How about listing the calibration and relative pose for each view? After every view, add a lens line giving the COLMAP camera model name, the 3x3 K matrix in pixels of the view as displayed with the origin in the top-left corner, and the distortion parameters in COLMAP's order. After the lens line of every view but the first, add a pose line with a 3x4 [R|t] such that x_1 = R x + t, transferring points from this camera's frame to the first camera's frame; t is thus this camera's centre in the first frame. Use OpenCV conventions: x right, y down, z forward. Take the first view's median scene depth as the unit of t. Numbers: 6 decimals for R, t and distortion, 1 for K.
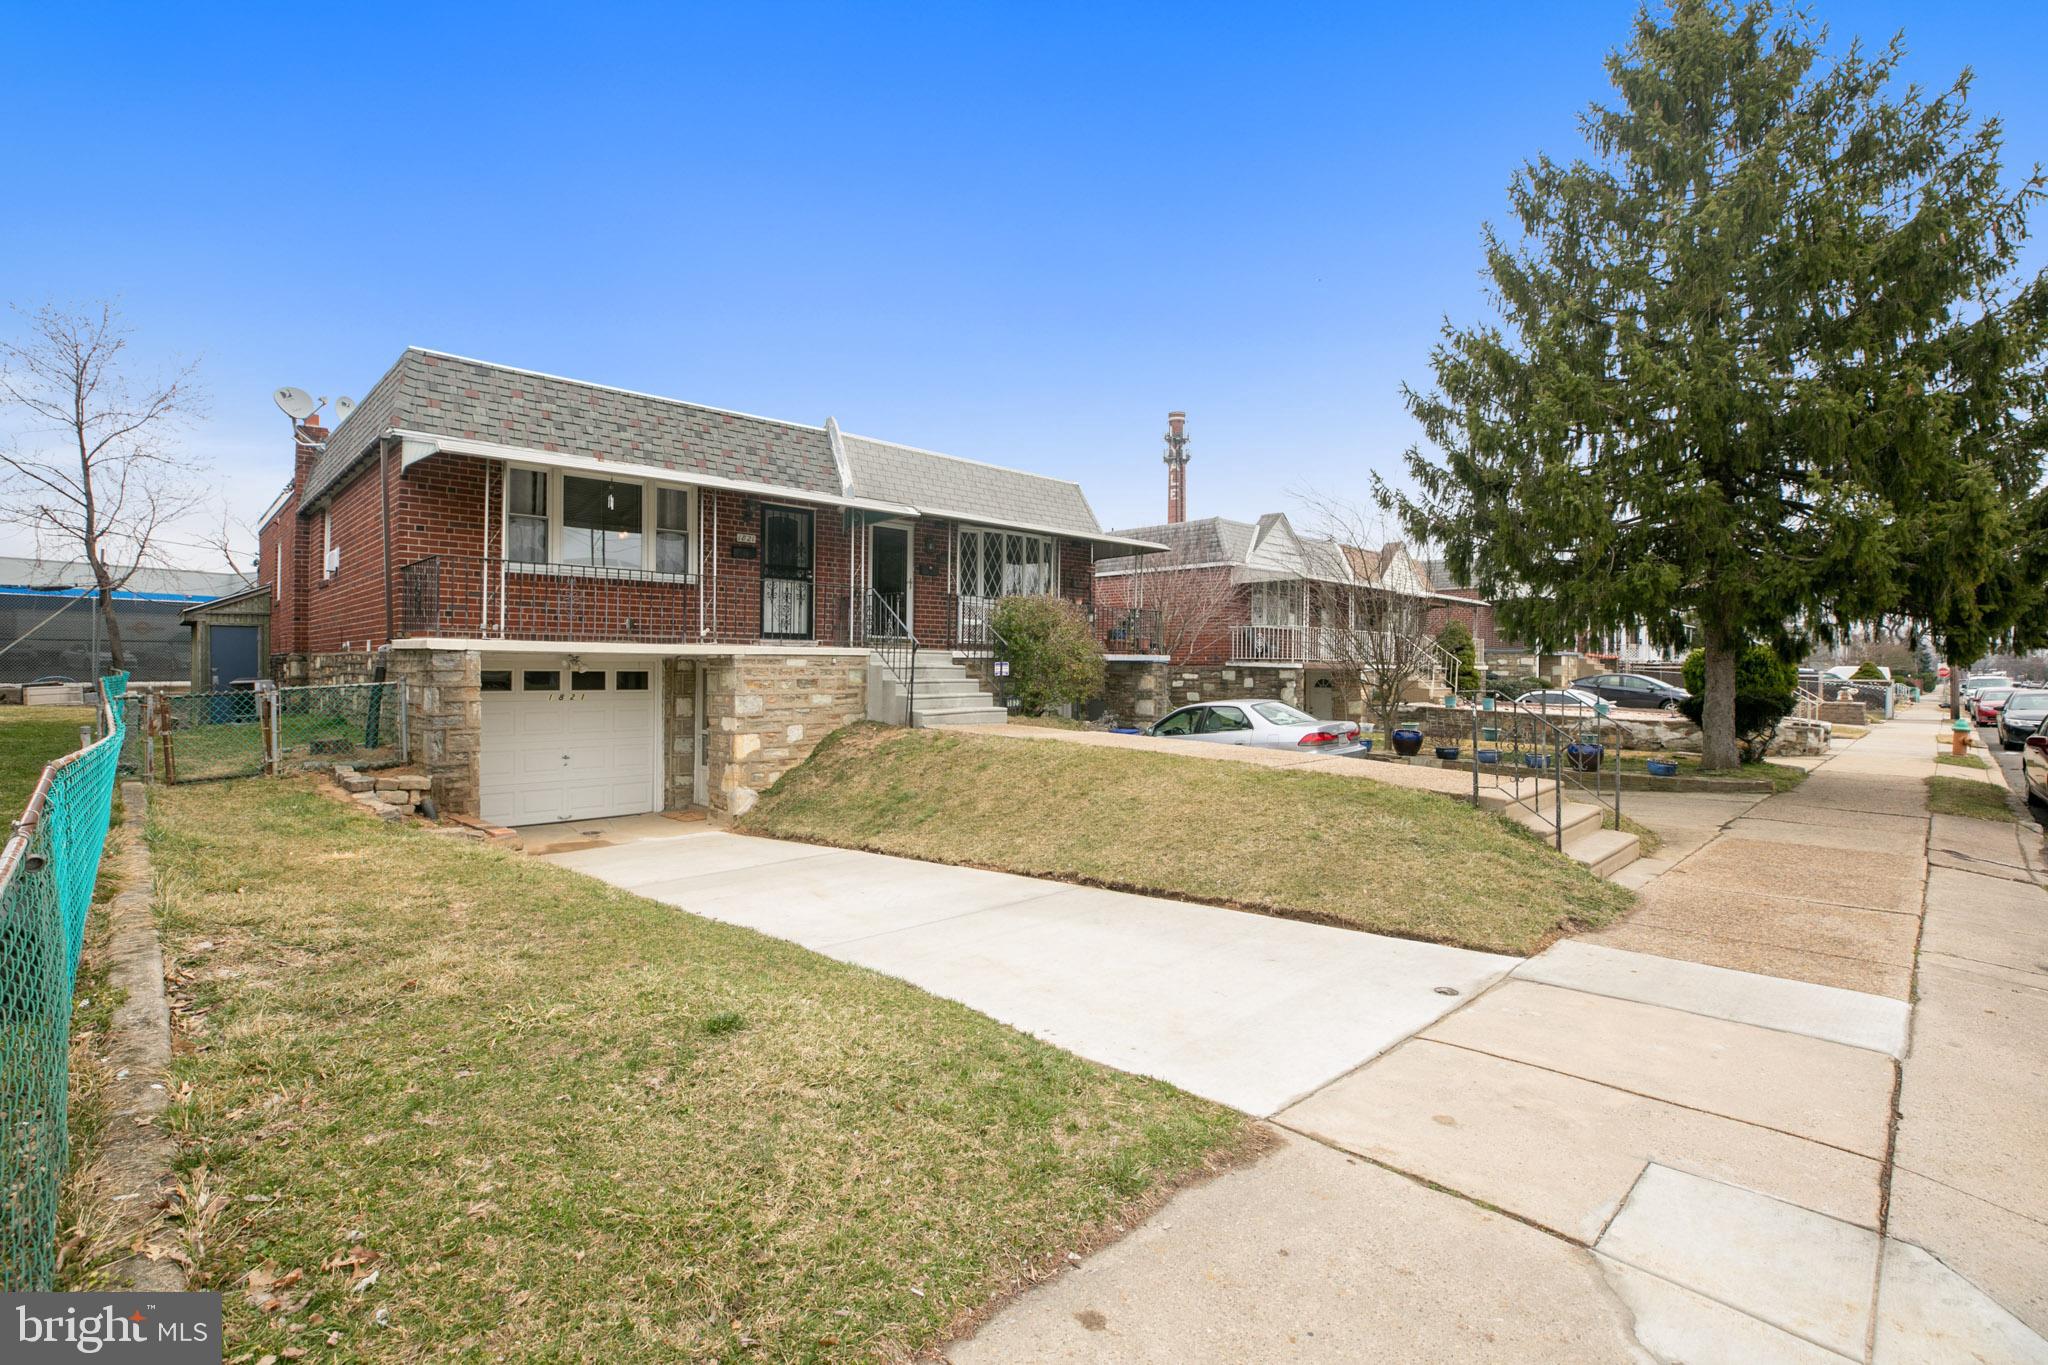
lens RADIAL K [[938.3, 0, 1029.7], [0, 938.3, 667.4], [0, 0, 1]] dist [-0.045318, 0.013161]
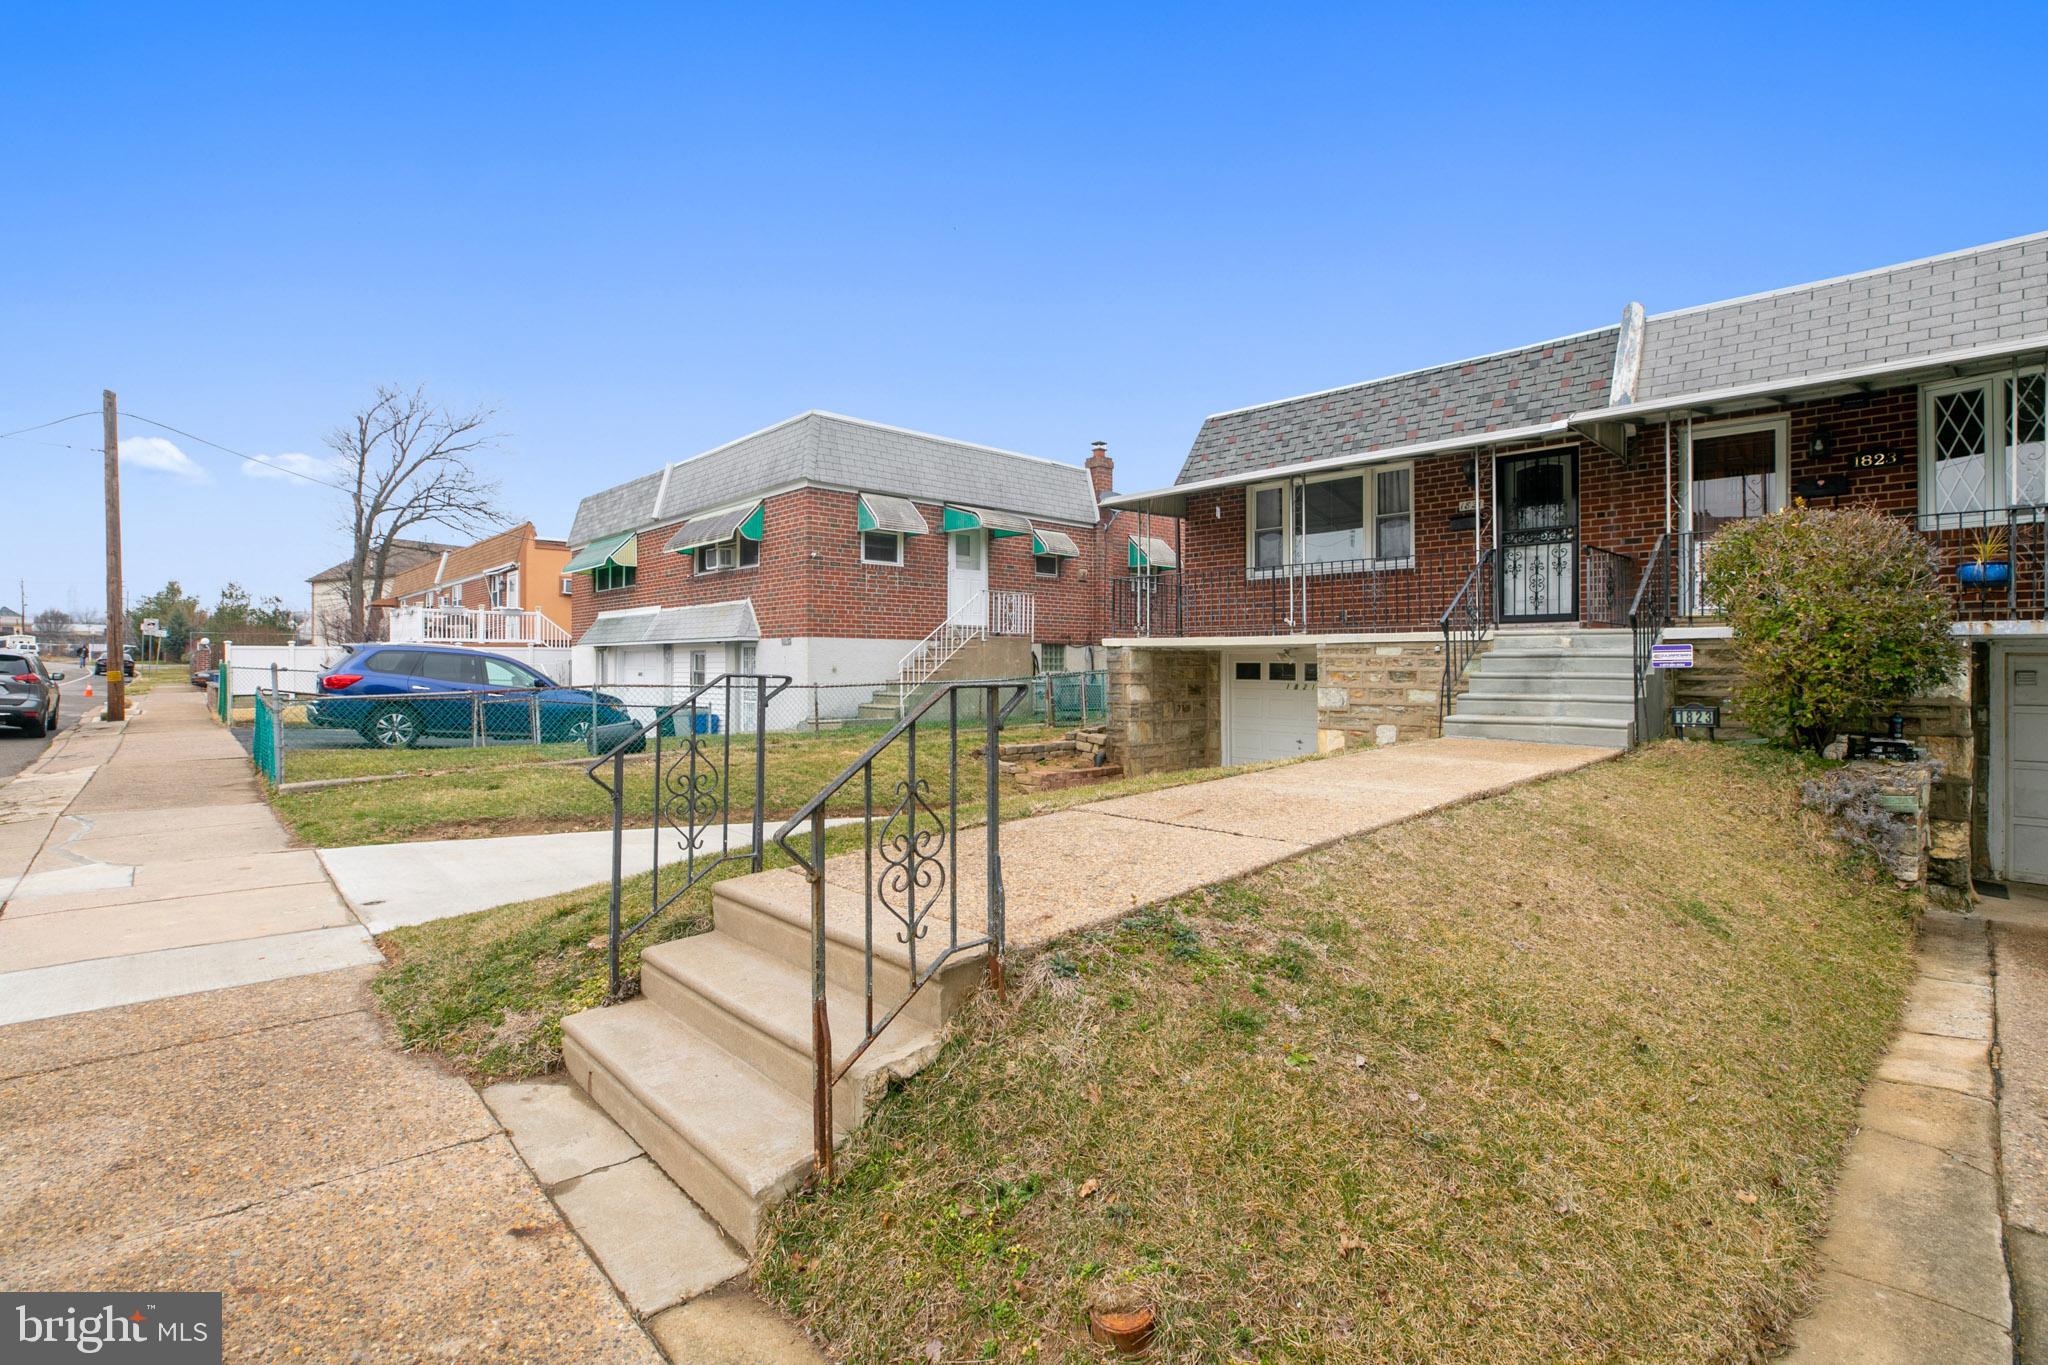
lens RADIAL K [[938.3, 0, 1029.7], [0, 938.3, 667.4], [0, 0, 1]] dist [-0.045318, 0.013161]
pose [[-0.021411, -0.002490, -0.999768, 0.600805], [-0.003830, 0.999990, -0.002408, 0.012674], [0.999763, 0.003778, -0.021421, 0.689836]]
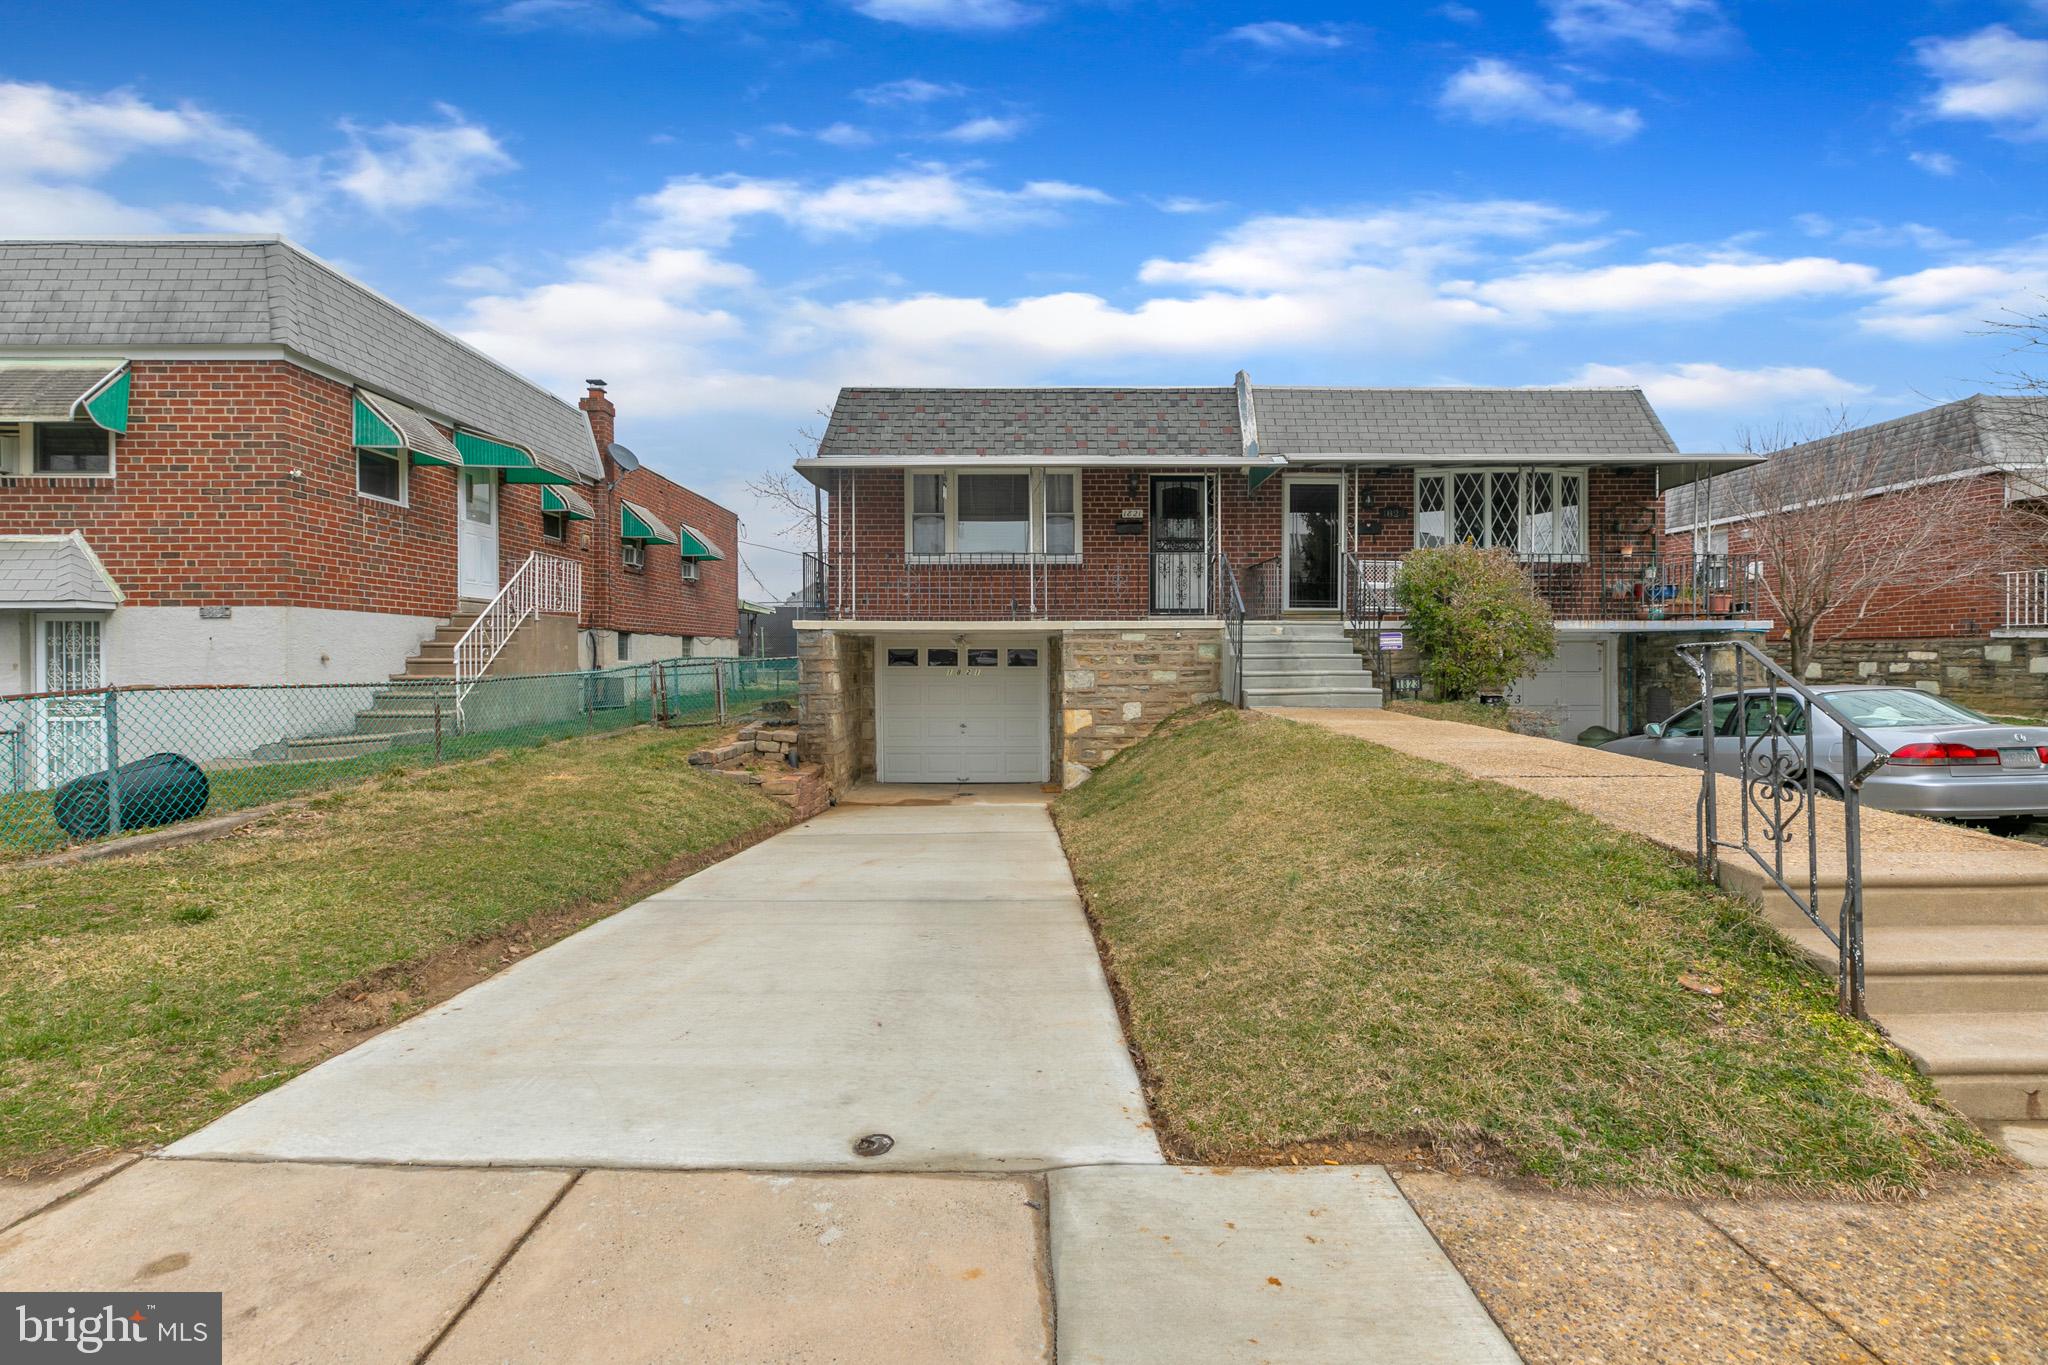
lens RADIAL K [[931.0, 0, 1027.8], [0, 931.0, 667.7], [0, 0, 1]] dist [0.005958, -0.000373]
pose [[0.721191, 0.000593, -0.692736, 0.331469], [0.005683, 0.999961, 0.006772, 0.019084], [0.692713, -0.008821, 0.721159, 0.236555]]
